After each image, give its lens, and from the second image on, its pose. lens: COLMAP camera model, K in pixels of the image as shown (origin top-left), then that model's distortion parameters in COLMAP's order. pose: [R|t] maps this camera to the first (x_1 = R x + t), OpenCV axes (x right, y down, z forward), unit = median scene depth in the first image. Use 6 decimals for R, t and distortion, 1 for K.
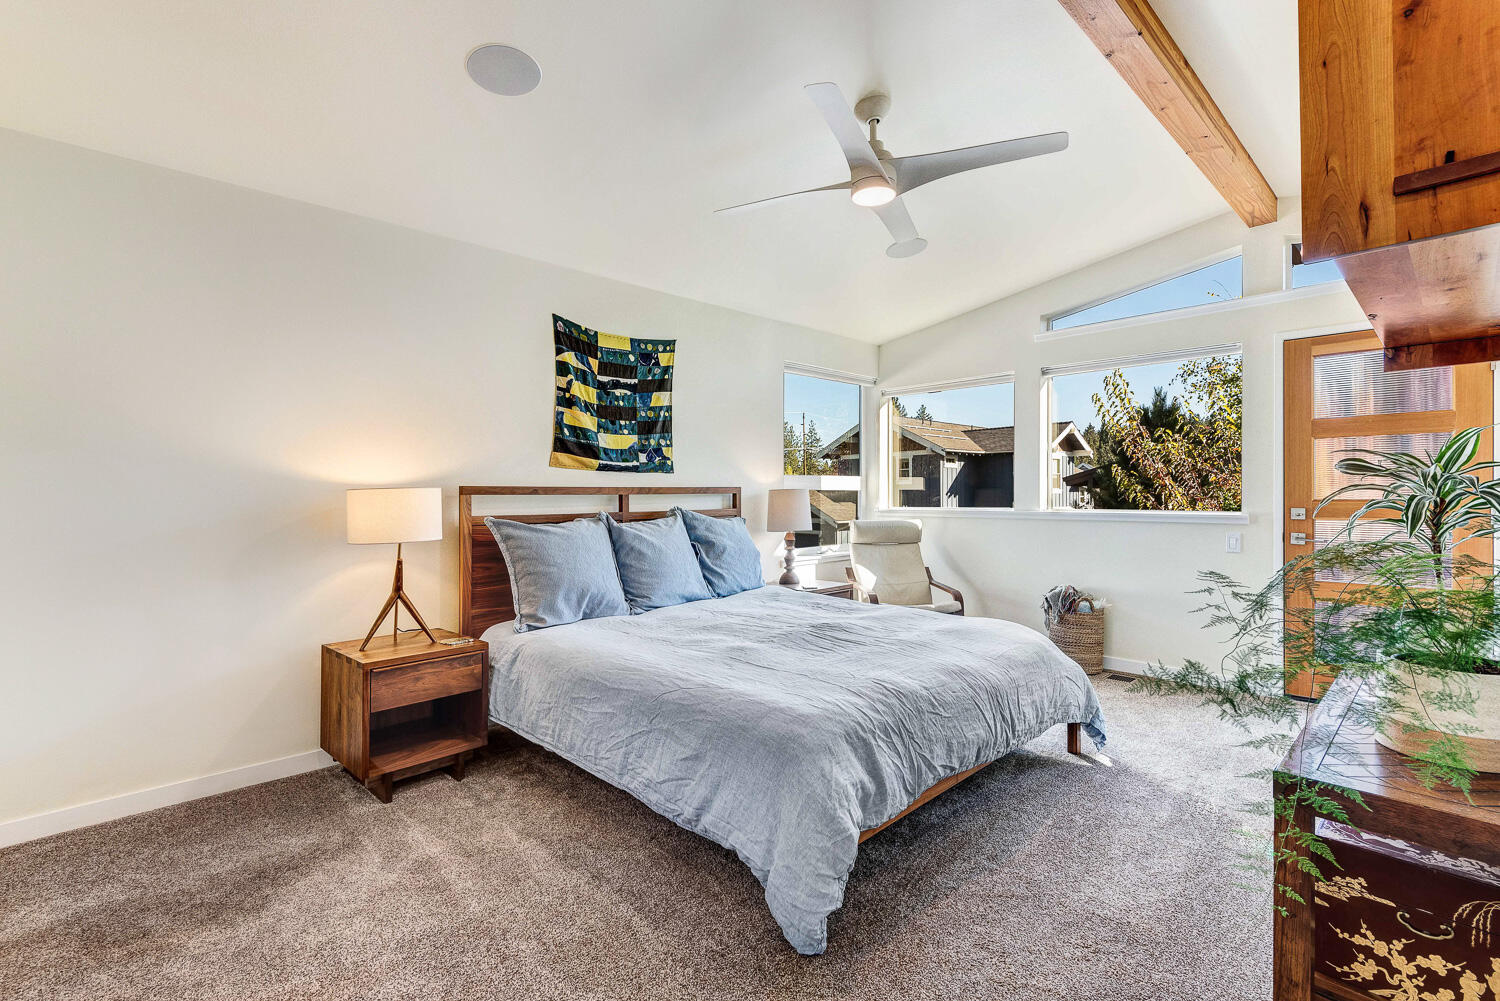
lens RADIAL K [[681.5, 0, 753.4], [0, 681.5, 498.9], [0, 0, 1]] dist [0.030109, -0.012171]
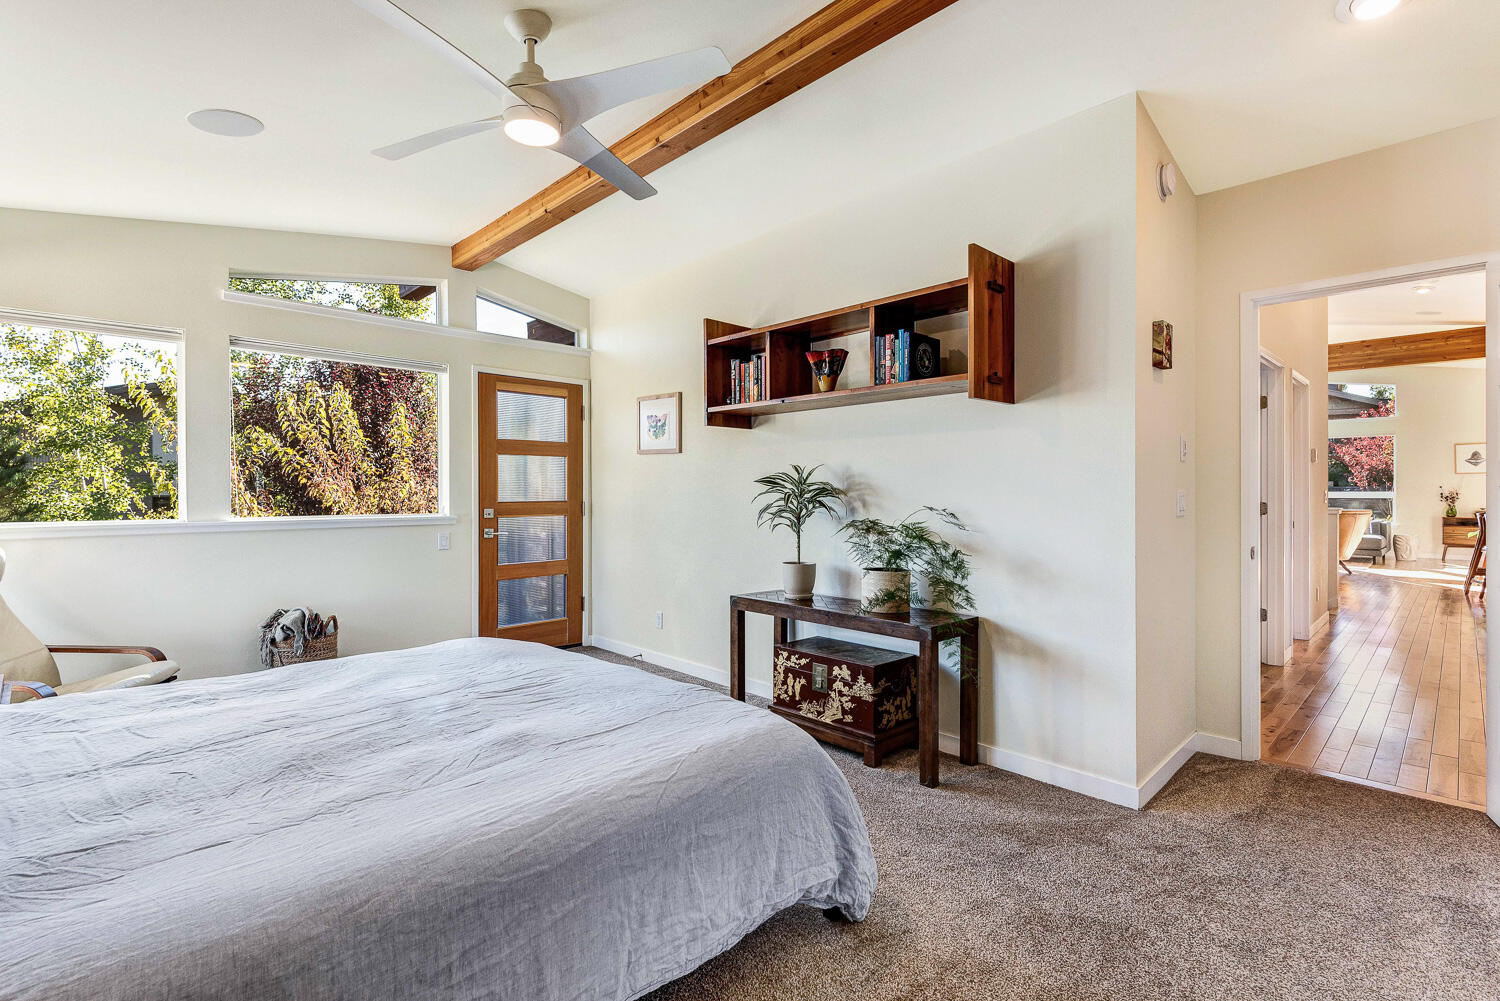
lens RADIAL K [[692.1, 0, 749.6], [0, 692.1, 492.3], [0, 0, 1]] dist [0.031015, -0.021257]
pose [[-0.007763, 0.004771, 0.999958, -0.480618], [0.008663, 0.999951, -0.004704, -0.006810], [-0.999932, 0.008626, -0.007804, 0.544360]]
